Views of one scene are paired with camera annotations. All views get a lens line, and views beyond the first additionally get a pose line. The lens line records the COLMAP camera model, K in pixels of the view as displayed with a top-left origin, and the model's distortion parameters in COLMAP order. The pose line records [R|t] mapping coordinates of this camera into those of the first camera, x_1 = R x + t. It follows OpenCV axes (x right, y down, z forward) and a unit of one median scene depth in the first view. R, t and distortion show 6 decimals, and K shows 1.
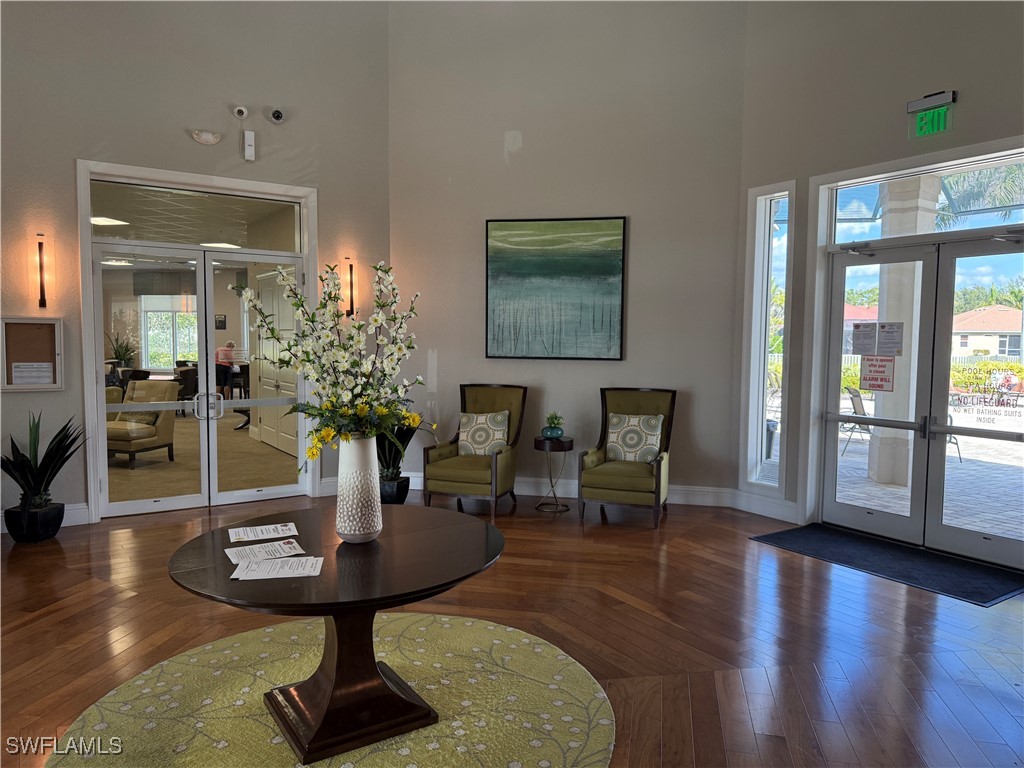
lens RADIAL K [[723.3, 0, 514.8], [0, 723.3, 391.7], [0, 0, 1]] dist [0.012937, -0.015249]
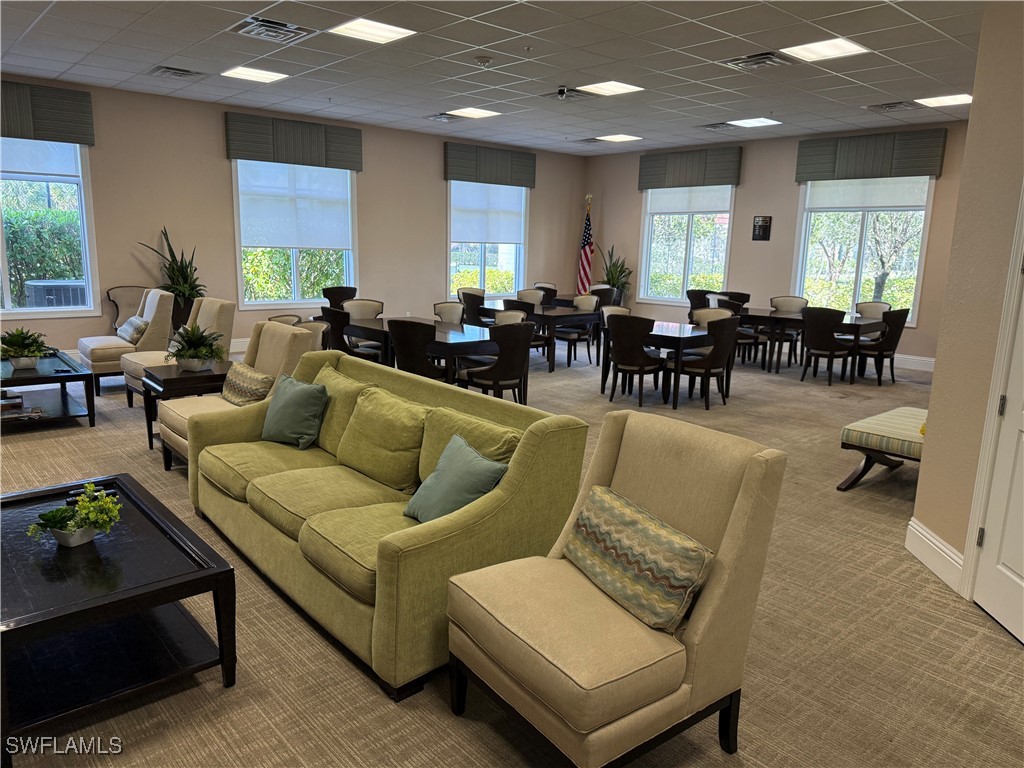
lens RADIAL K [[723.3, 0, 509.9], [0, 723.3, 385.3], [0, 0, 1]] dist [0.012937, -0.015249]
pose [[0.797336, 0.125829, -0.590273, -0.175202], [-0.060546, 0.989768, 0.129205, -0.027258], [0.600491, -0.067281, 0.796796, 0.331749]]
